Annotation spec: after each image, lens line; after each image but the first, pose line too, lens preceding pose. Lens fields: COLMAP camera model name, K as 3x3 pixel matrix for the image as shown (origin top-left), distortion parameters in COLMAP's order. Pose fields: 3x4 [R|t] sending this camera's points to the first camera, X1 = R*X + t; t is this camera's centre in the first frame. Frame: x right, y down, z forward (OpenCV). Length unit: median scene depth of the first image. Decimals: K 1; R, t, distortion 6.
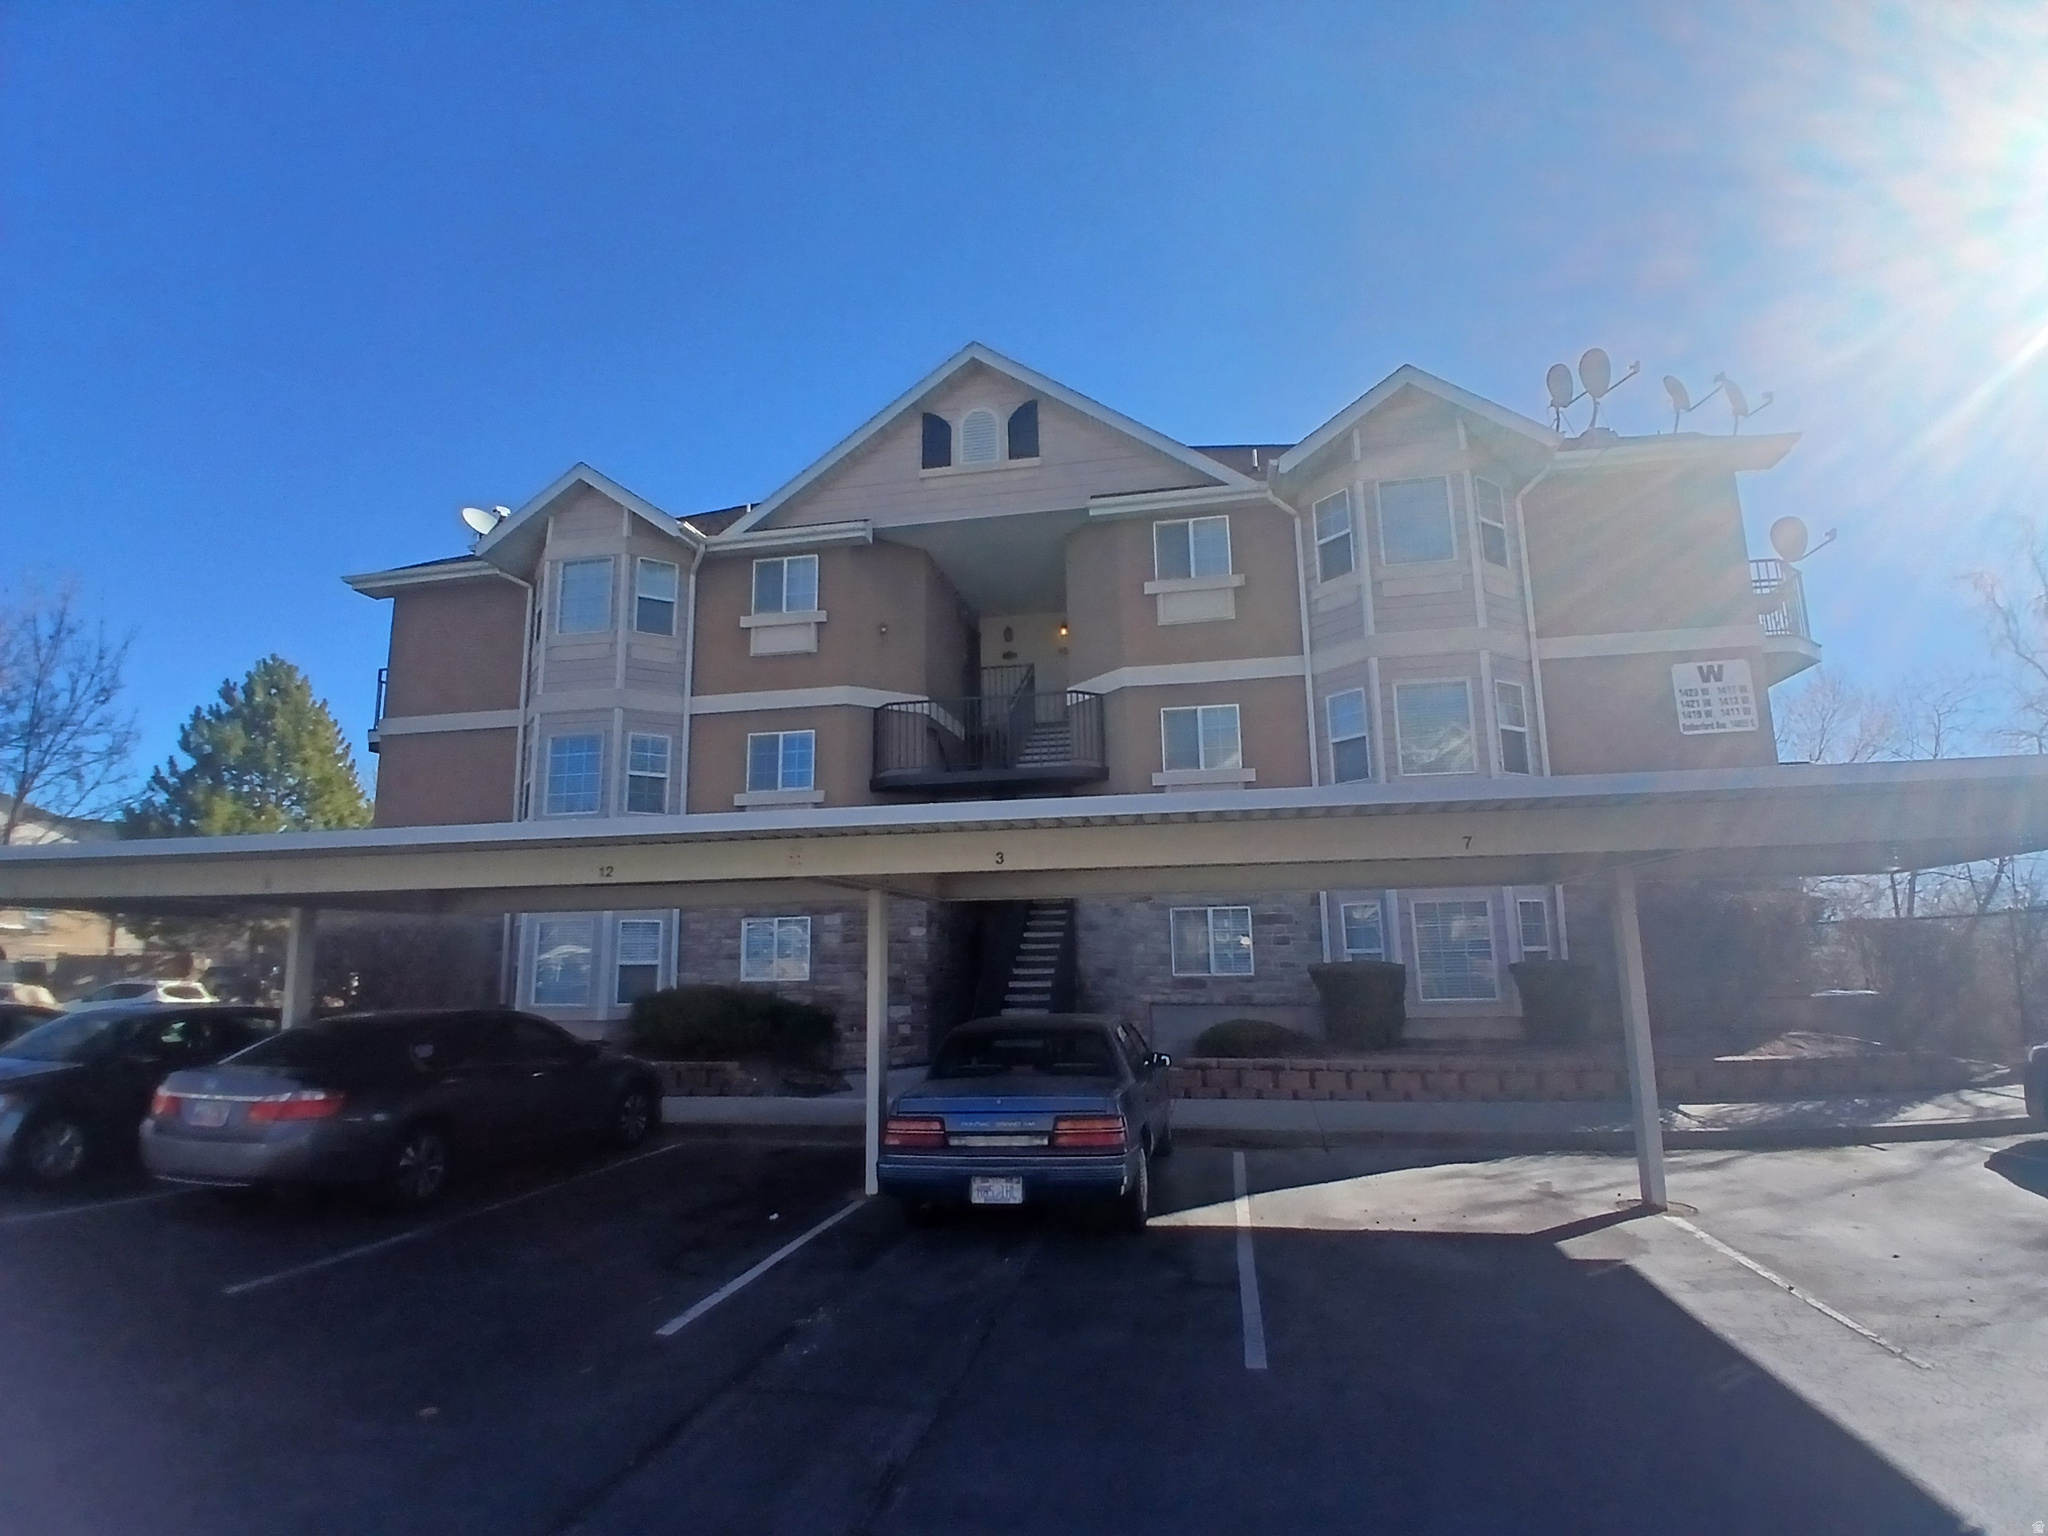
lens RADIAL K [[1010.3, 0, 1024.0], [0, 1010.3, 768.0], [0, 0, 1]] dist [0.018368, -0.054162]
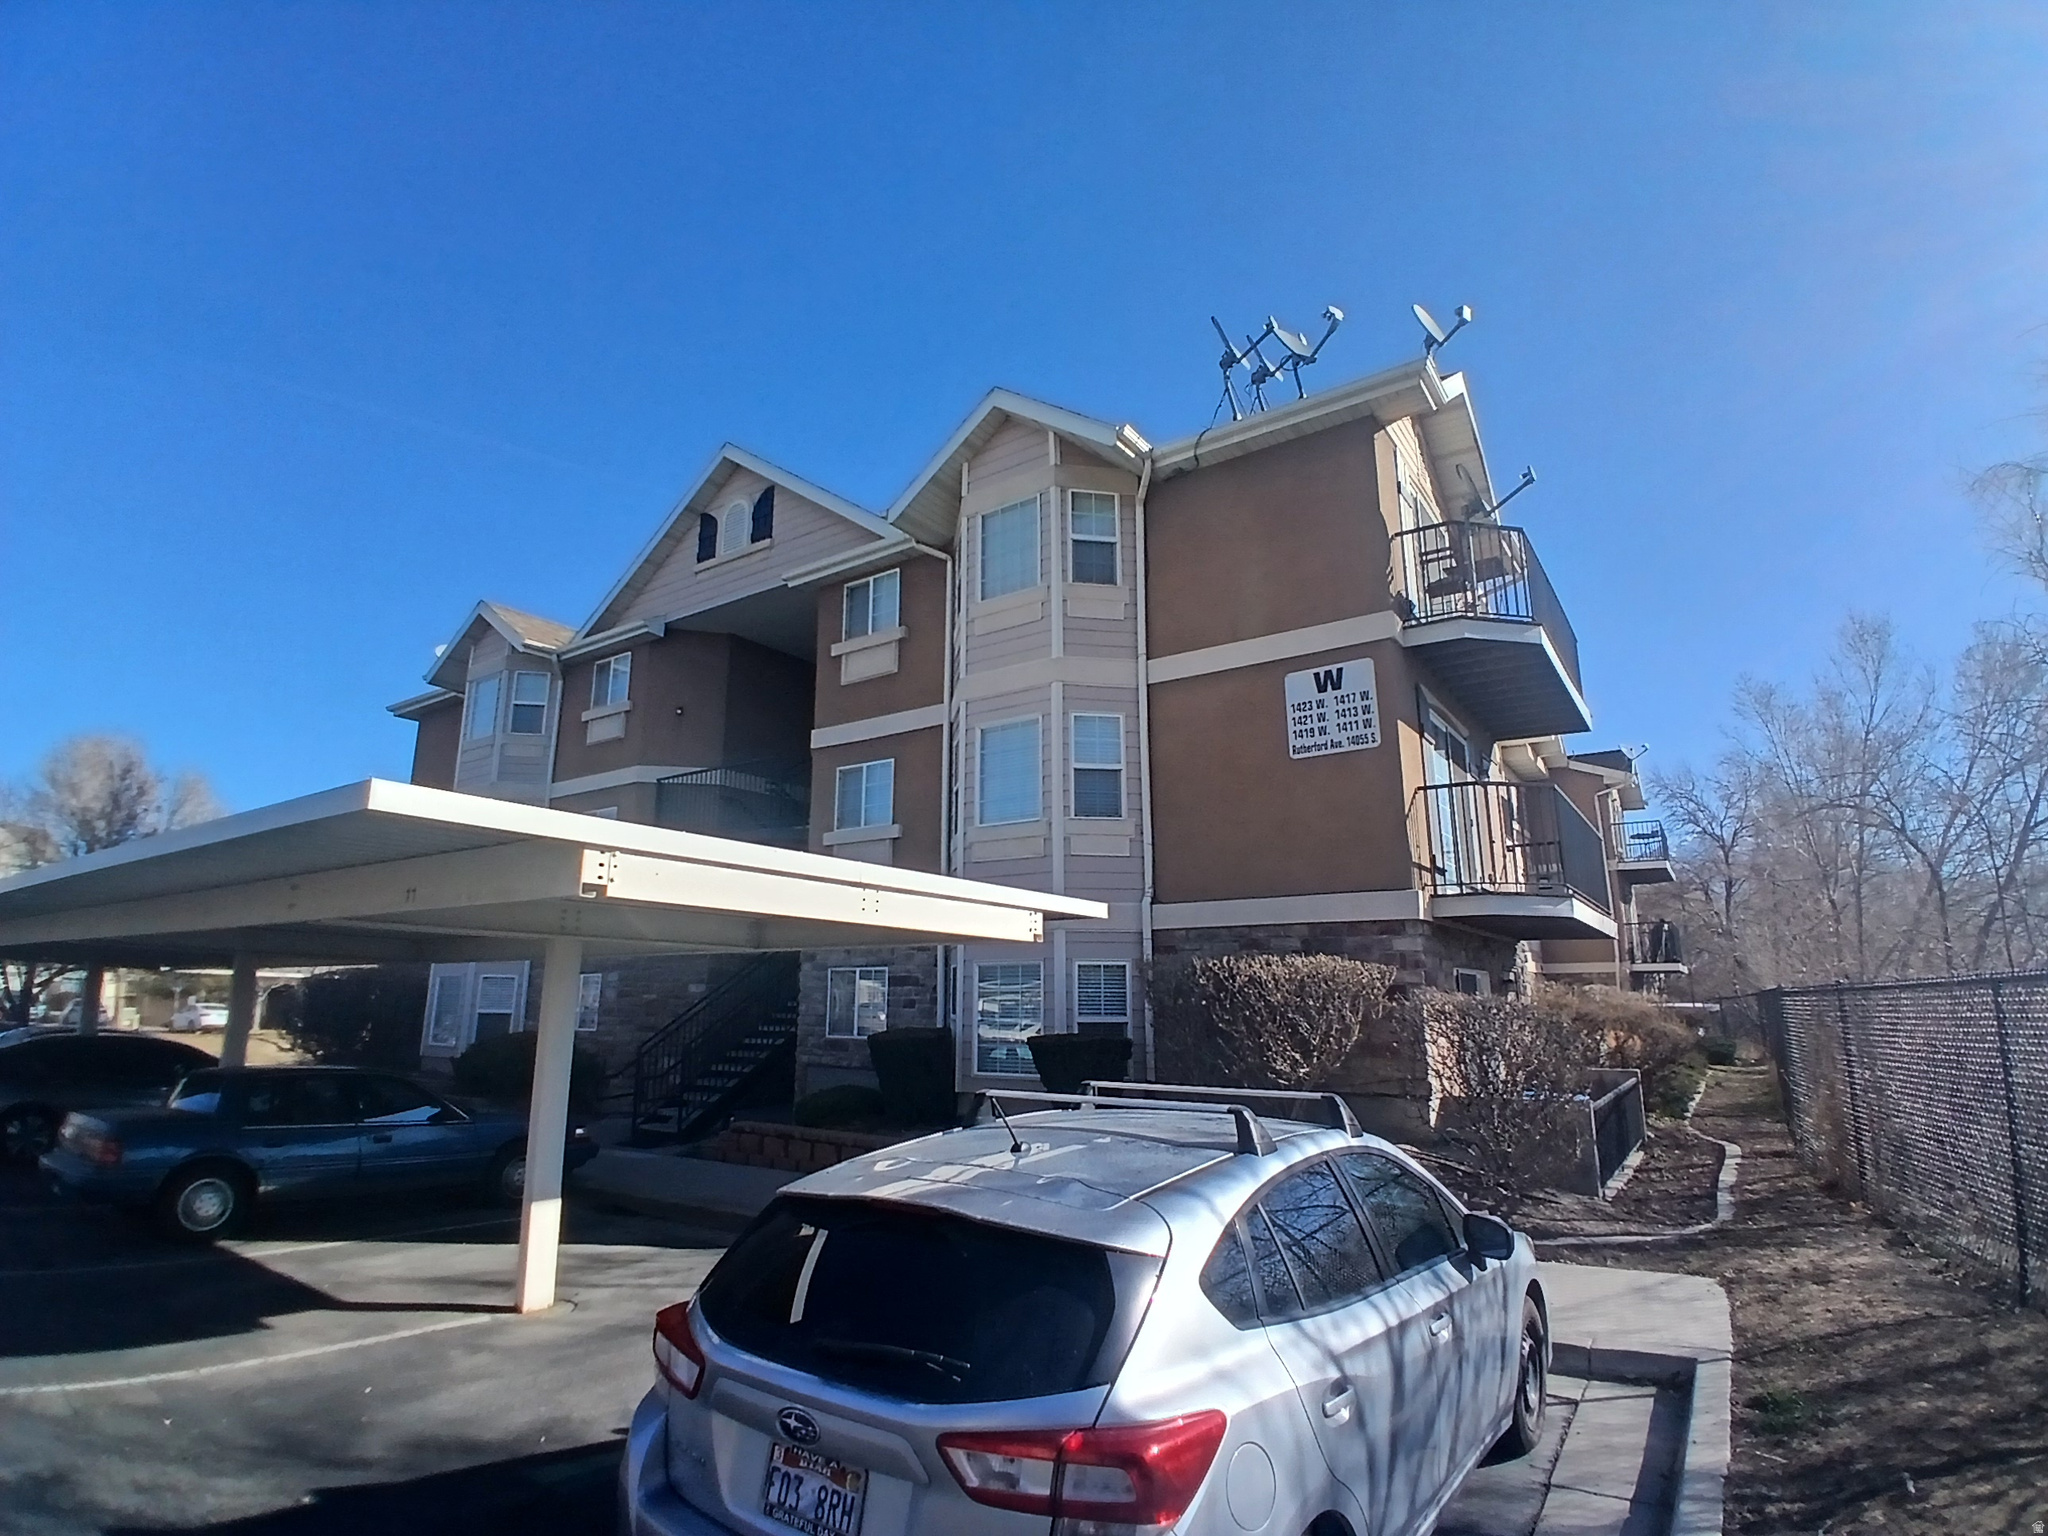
lens RADIAL K [[1015.1, 0, 1028.8], [0, 1015.1, 758.0], [0, 0, 1]] dist [0.019508, -0.055478]
pose [[0.915584, -0.075092, -0.395054, 0.699762], [0.054567, 0.996524, -0.062955, 0.005446], [0.398408, 0.036084, 0.916498, 0.144647]]
